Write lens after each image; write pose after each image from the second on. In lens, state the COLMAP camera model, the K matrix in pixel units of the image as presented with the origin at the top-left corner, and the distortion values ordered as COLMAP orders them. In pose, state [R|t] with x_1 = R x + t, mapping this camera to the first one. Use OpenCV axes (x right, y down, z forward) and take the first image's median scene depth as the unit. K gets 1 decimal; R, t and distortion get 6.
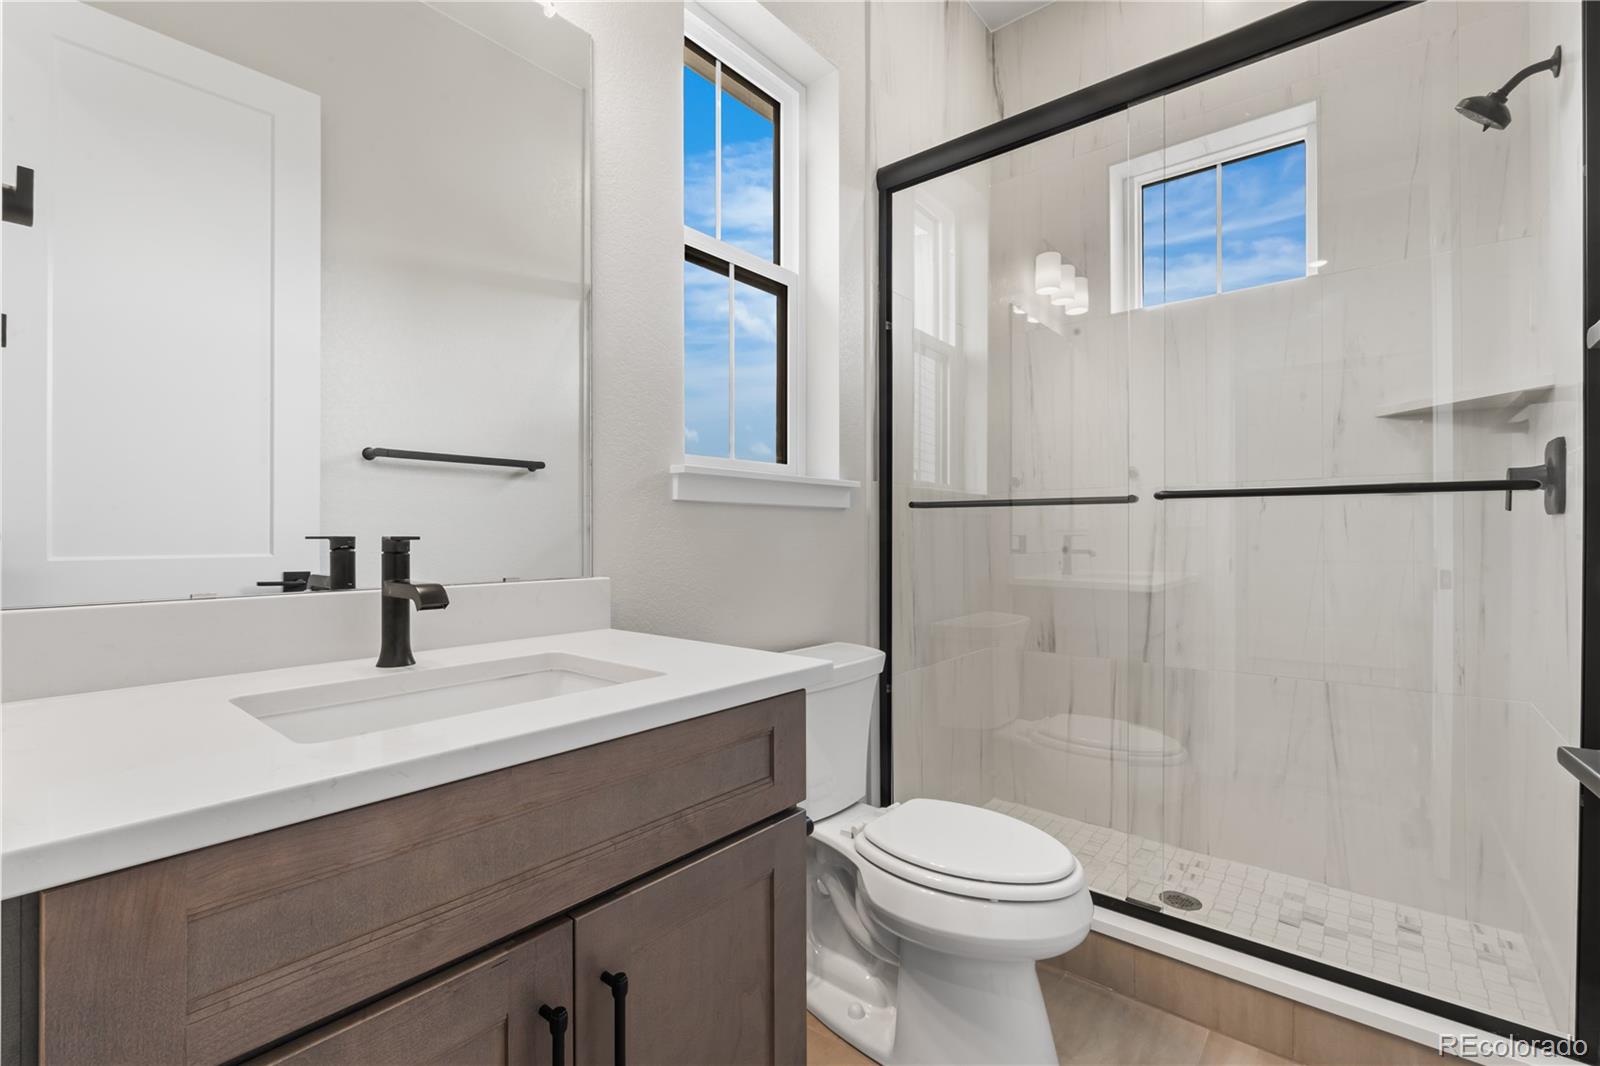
lens RADIAL K [[700.9, 0, 798.5], [0, 700.9, 531.2], [0, 0, 1]] dist [-0.008720, 0.000276]
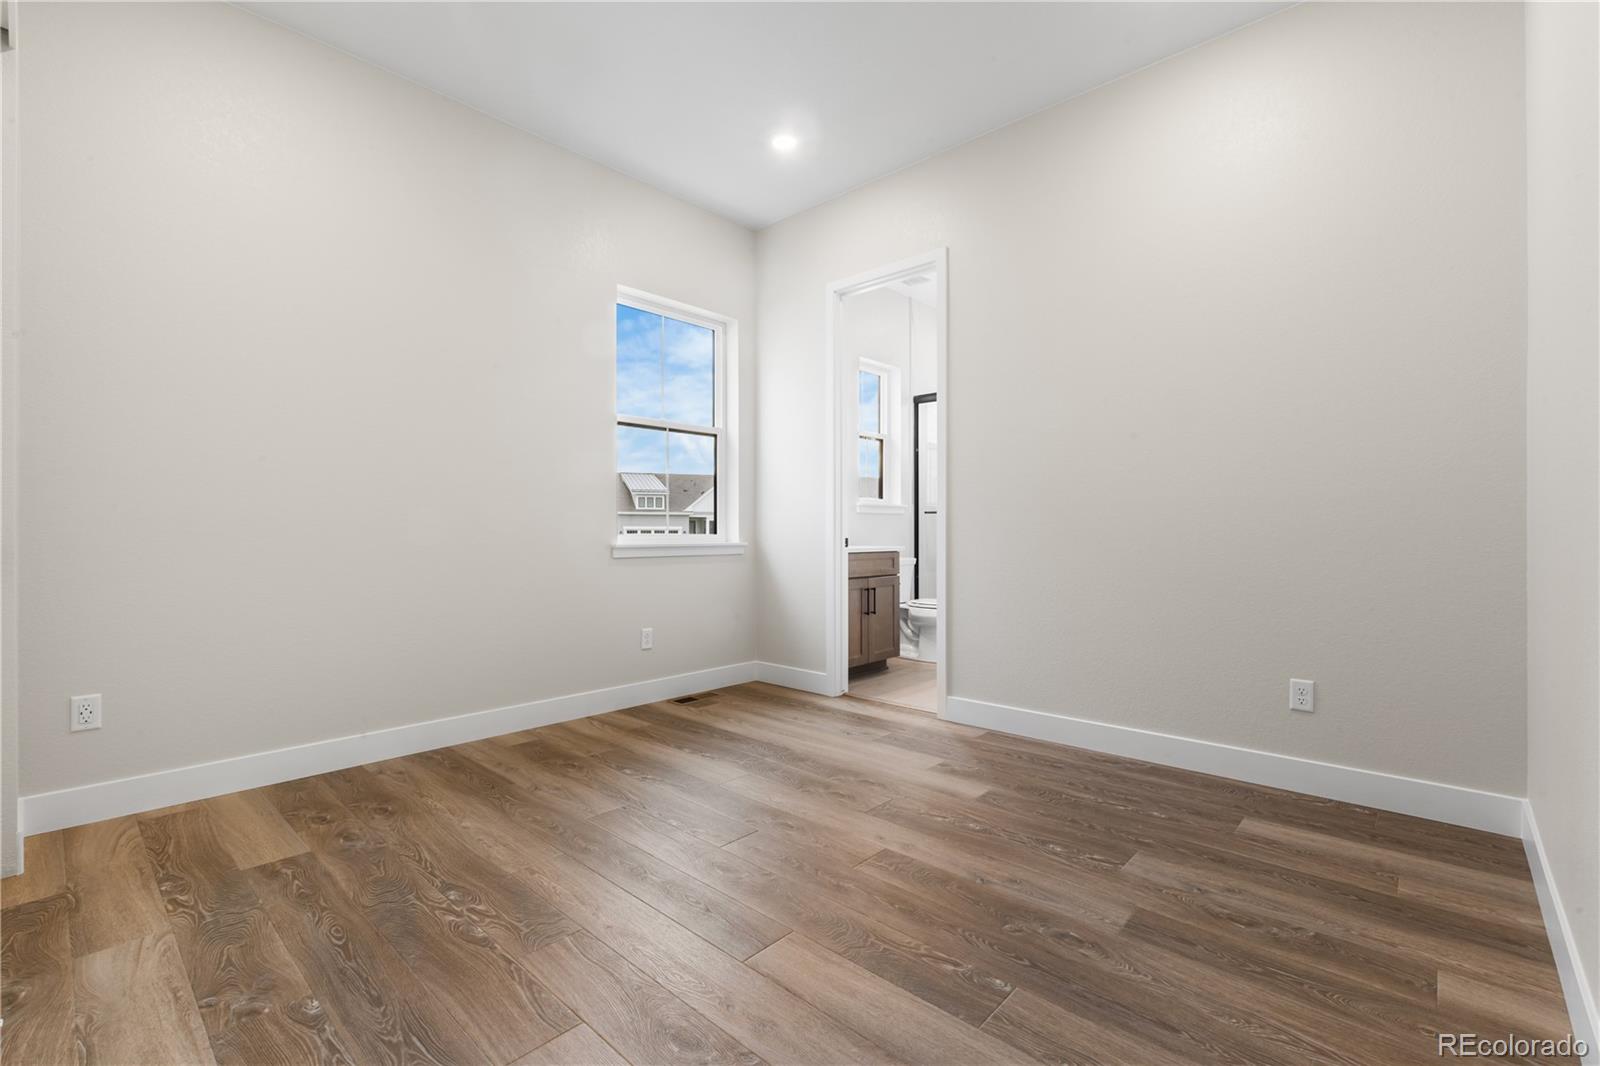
lens RADIAL K [[700.9, 0, 800.2], [0, 700.9, 524.7], [0, 0, 1]] dist [-0.008720, 0.000276]
pose [[0.998794, -0.002970, -0.049007, -0.232380], [0.002758, 0.999987, -0.004389, 0.026413], [0.049020, 0.004249, 0.998789, -2.076171]]
